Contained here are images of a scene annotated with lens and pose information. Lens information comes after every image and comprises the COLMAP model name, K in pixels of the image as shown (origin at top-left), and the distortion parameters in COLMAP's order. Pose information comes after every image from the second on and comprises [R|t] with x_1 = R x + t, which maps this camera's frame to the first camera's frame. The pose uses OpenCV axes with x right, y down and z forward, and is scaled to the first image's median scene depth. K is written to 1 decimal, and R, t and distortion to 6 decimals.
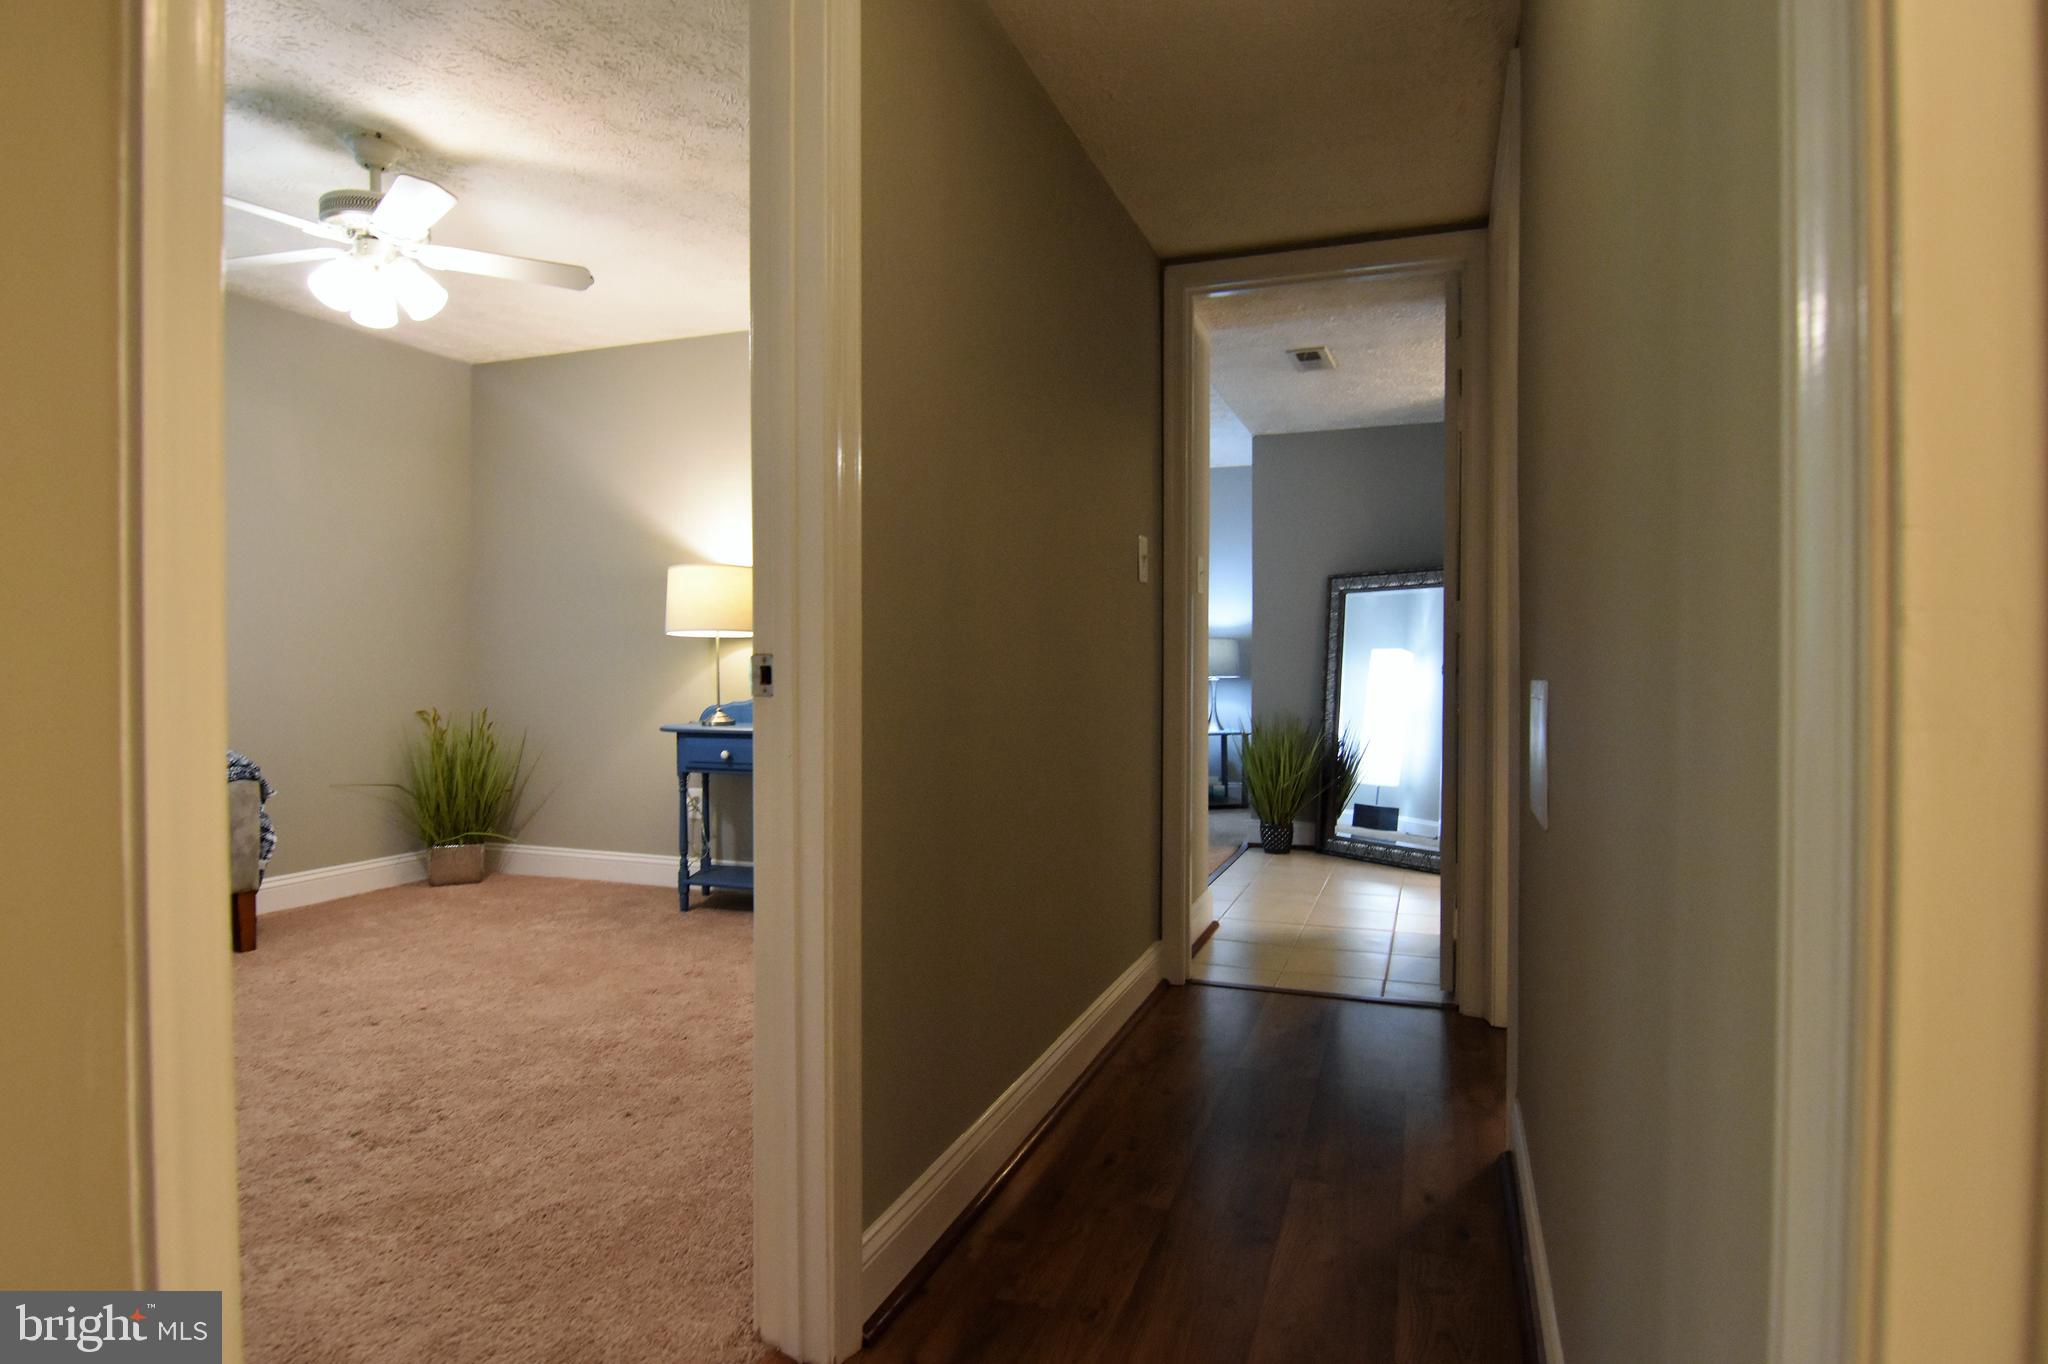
lens RADIAL K [[1060.8, 0, 1026.3], [0, 1060.8, 678.9], [0, 0, 1]] dist [-0.002285, -0.019315]
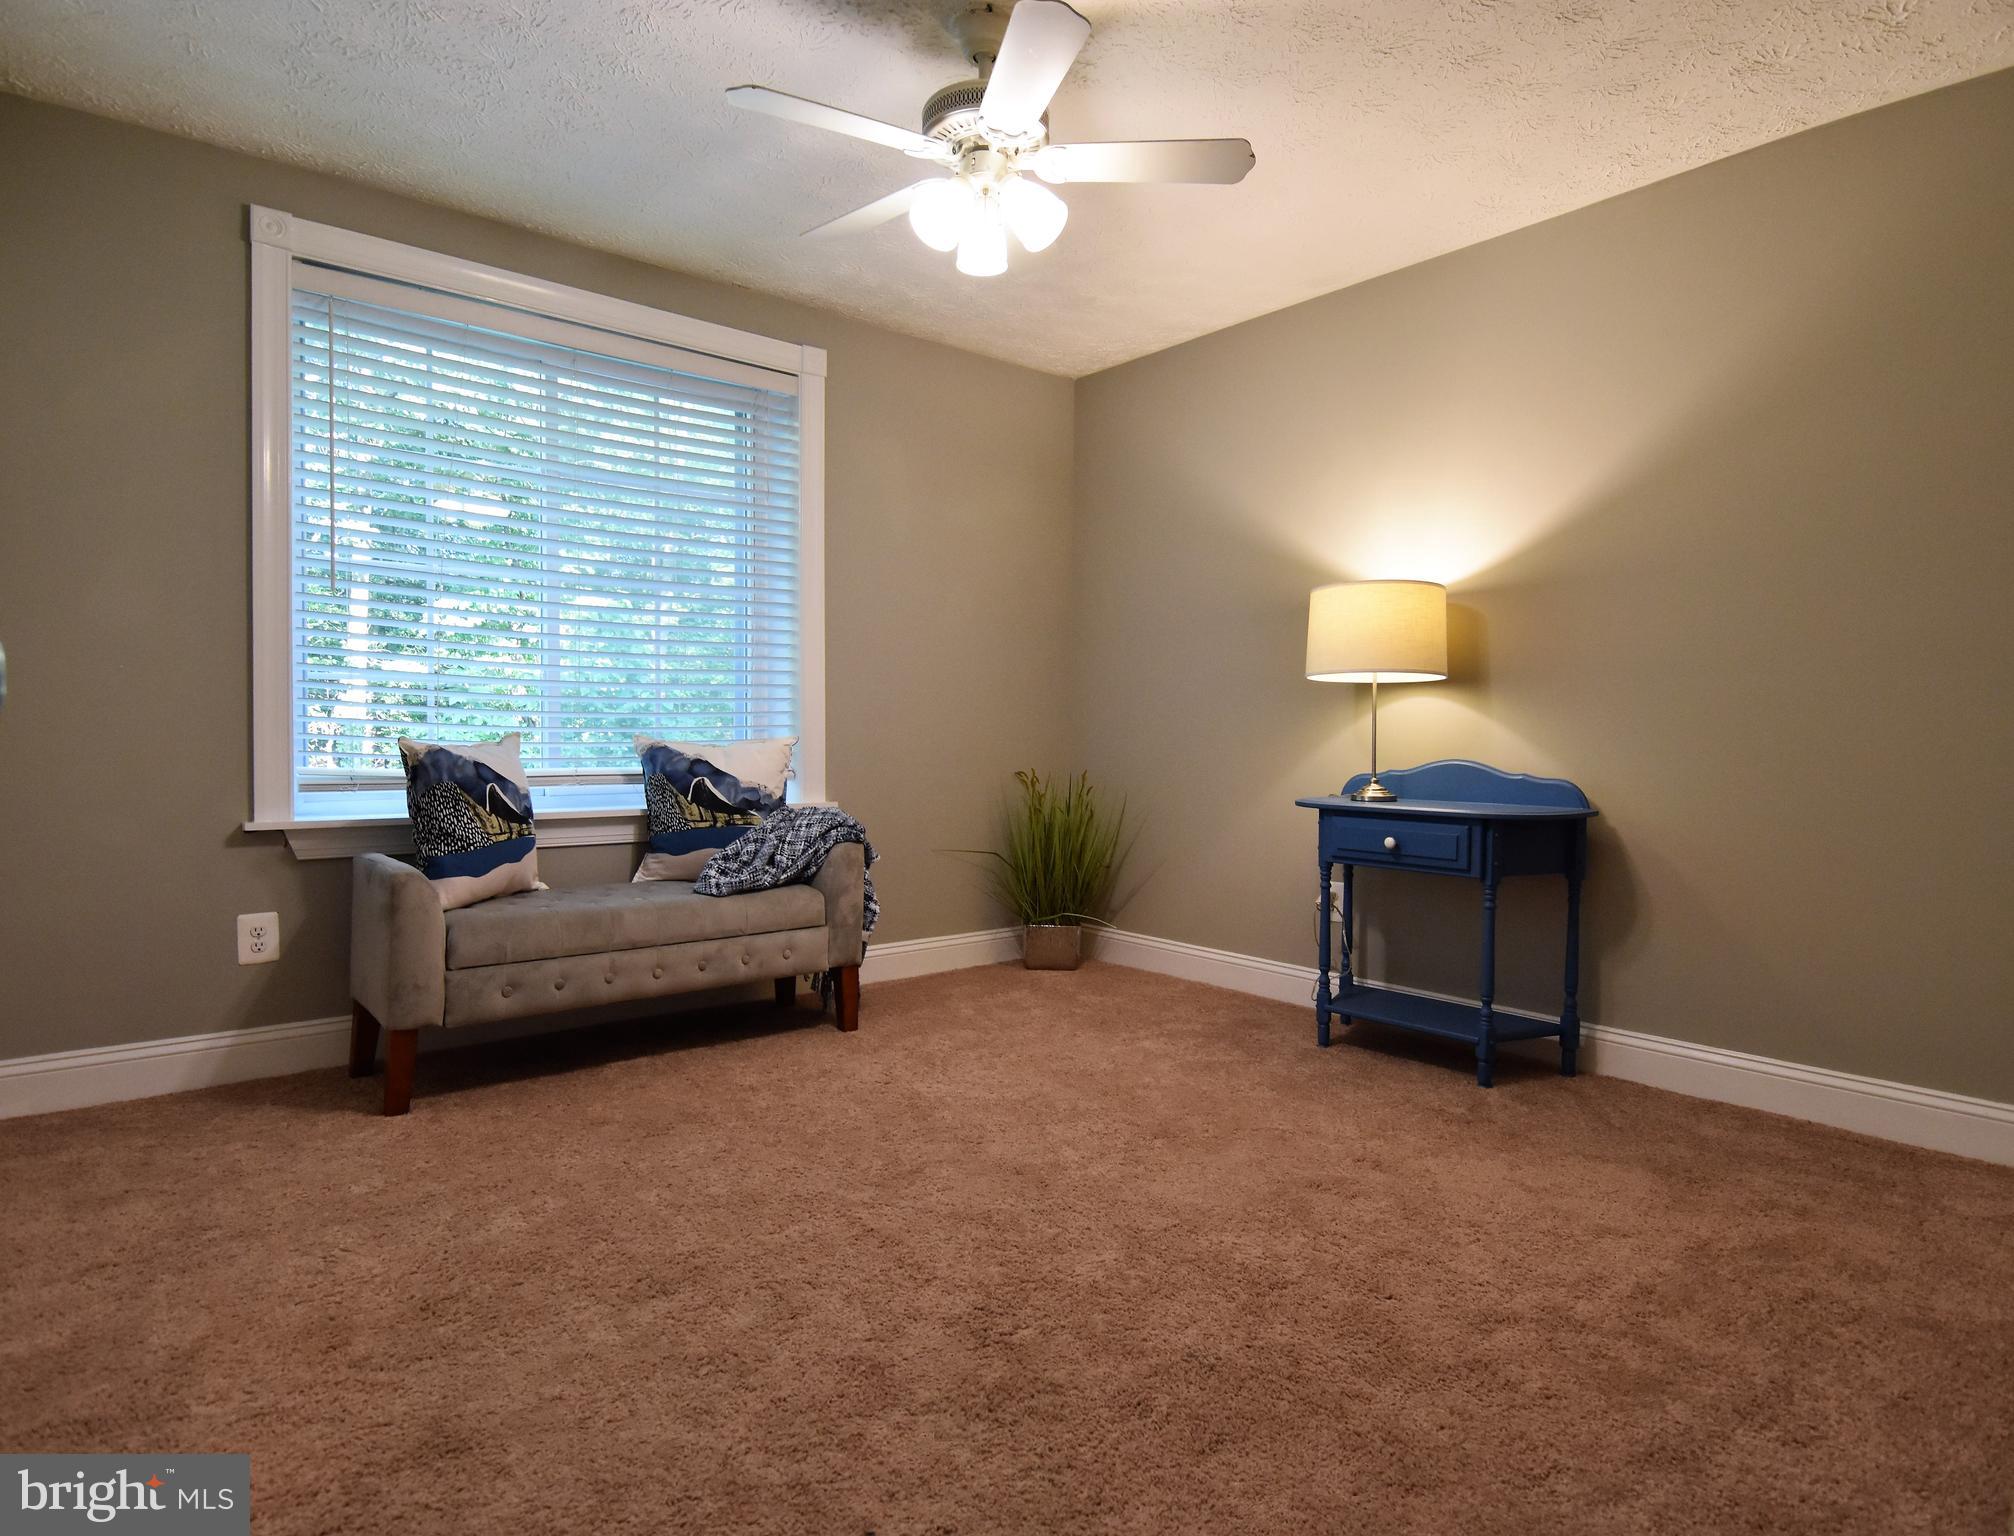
lens RADIAL K [[1147.6, 0, 1007.0], [0, 1147.6, 768.0], [0, 0, 1]] dist [-0.000651, -0.000323]
pose [[0.866071, 0.024541, -0.499318, -0.130082], [-0.015603, 0.999635, 0.022068, 0.007917], [0.499677, -0.011321, 0.866138, 0.206873]]
